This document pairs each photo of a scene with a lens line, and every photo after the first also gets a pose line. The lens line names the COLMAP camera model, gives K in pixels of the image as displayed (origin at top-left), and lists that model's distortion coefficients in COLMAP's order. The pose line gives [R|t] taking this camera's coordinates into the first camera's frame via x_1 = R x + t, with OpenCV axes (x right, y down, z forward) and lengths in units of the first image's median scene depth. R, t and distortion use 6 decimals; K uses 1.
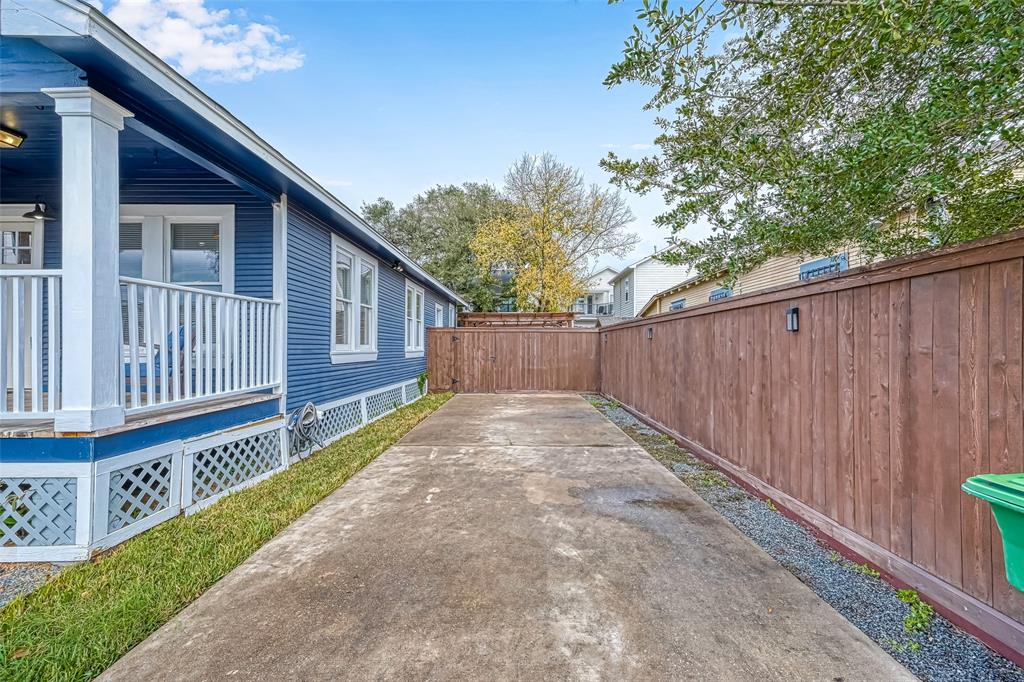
lens RADIAL K [[411.0, 0, 512.0], [0, 411.0, 341.0], [0, 0, 1]] dist [-0.002265, -0.000150]
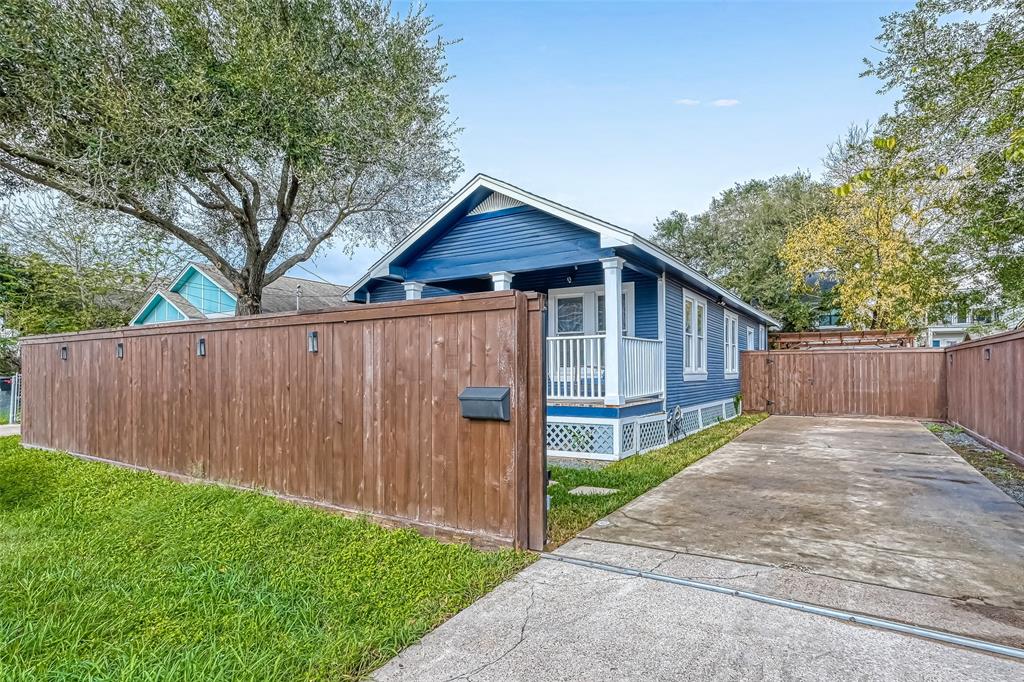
lens RADIAL K [[504.4, 0, 560.1], [0, 504.4, 363.8], [0, 0, 1]] dist [-0.000391, 0.000117]
pose [[0.875585, -0.010061, -0.482959, 0.018359], [0.010187, 0.999945, -0.002362, -0.002838], [0.482956, -0.002852, 0.875640, -0.556453]]
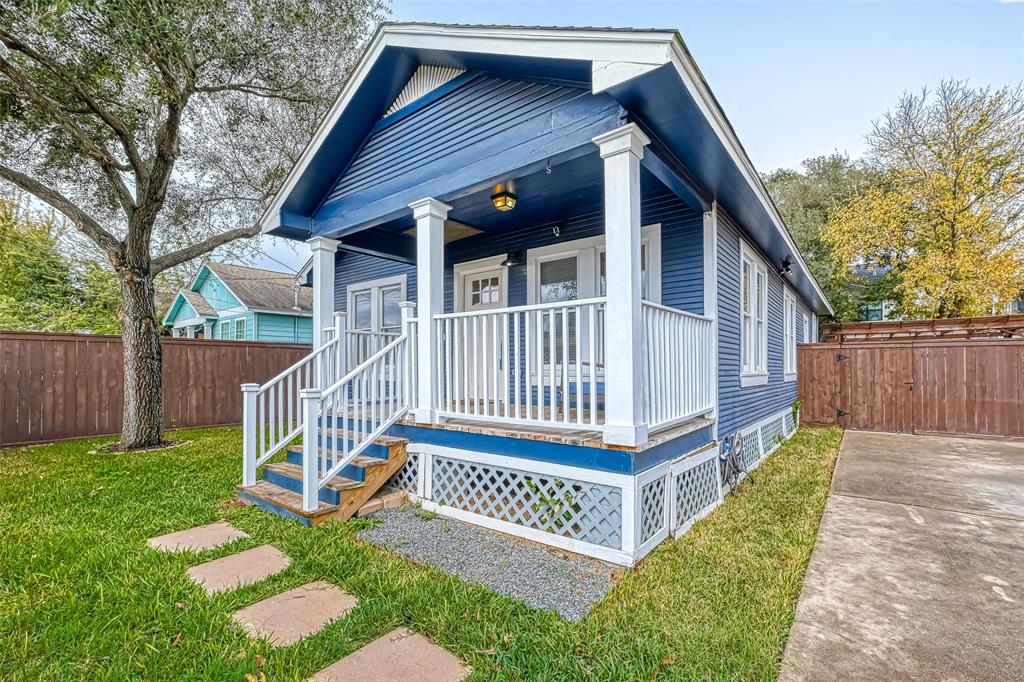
lens RADIAL K [[434.8, 0, 509.1], [0, 434.8, 361.2], [0, 0, 1]] dist [-0.000011, -0.000080]
pose [[0.785394, -0.008625, -0.618936, -0.197770], [0.007132, 0.999963, -0.004885, 0.000930], [0.618955, -0.000578, 0.785426, -0.028513]]
